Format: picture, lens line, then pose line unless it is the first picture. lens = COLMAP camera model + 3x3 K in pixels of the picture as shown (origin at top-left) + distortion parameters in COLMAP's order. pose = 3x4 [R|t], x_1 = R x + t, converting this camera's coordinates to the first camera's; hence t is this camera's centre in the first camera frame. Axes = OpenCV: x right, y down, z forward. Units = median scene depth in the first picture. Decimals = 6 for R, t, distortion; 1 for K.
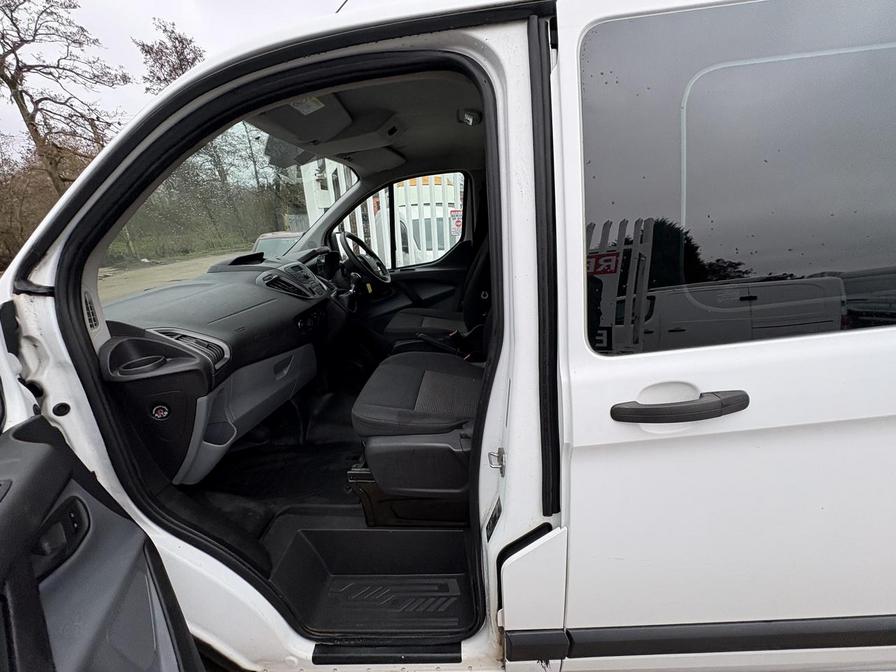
lens RADIAL K [[355.5, 0, 447.2], [0, 355.5, 338.3], [0, 0, 1]] dist [0.001487, -0.000262]
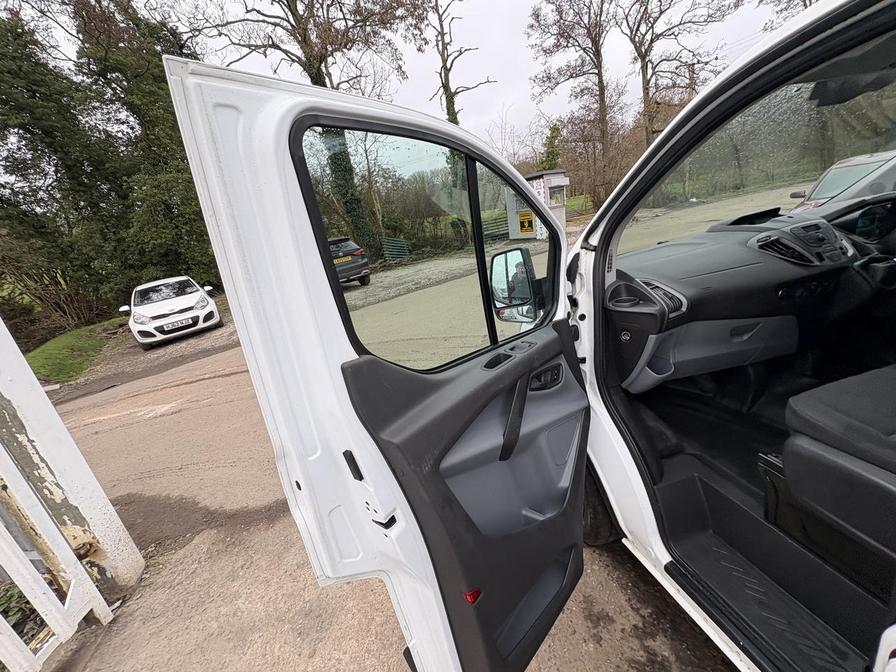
lens RADIAL K [[359.2, 0, 446.9], [0, 359.2, 335.1], [0, 0, 1]] dist [0.000263, 0.000151]
pose [[0.295534, 0.297939, -0.907685, 0.122148], [-0.154693, 0.952510, 0.262286, -0.026712], [0.942725, 0.062898, 0.327588, -0.069353]]
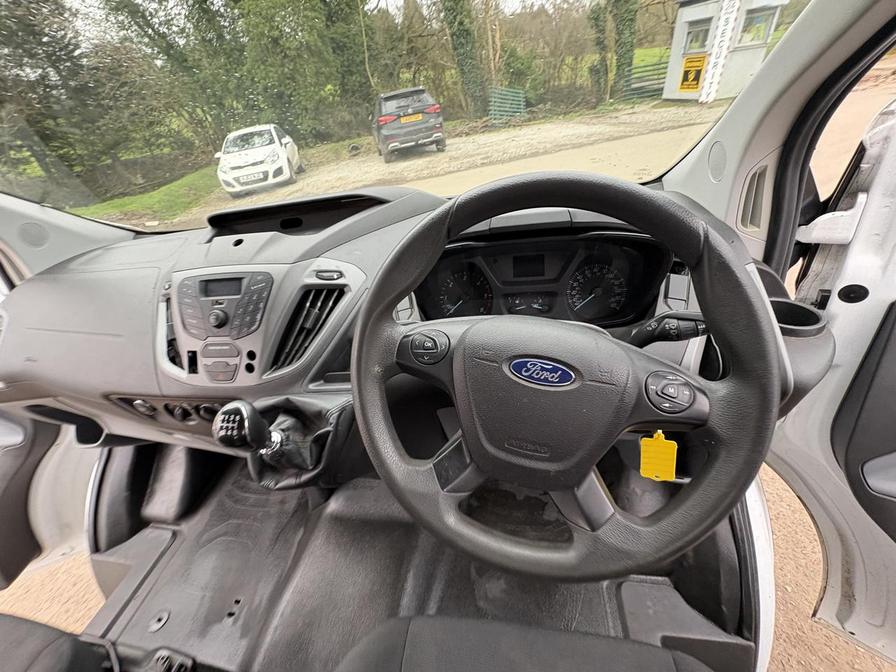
lens RADIAL K [[359.2, 0, 446.9], [0, 359.2, 335.1], [0, 0, 1]] dist [0.000263, 0.000151]
pose [[-0.103511, 0.622223, -0.775967, -0.093772], [-0.177962, 0.755982, 0.629937, -0.284593], [0.978578, 0.203298, 0.032480, 0.790331]]
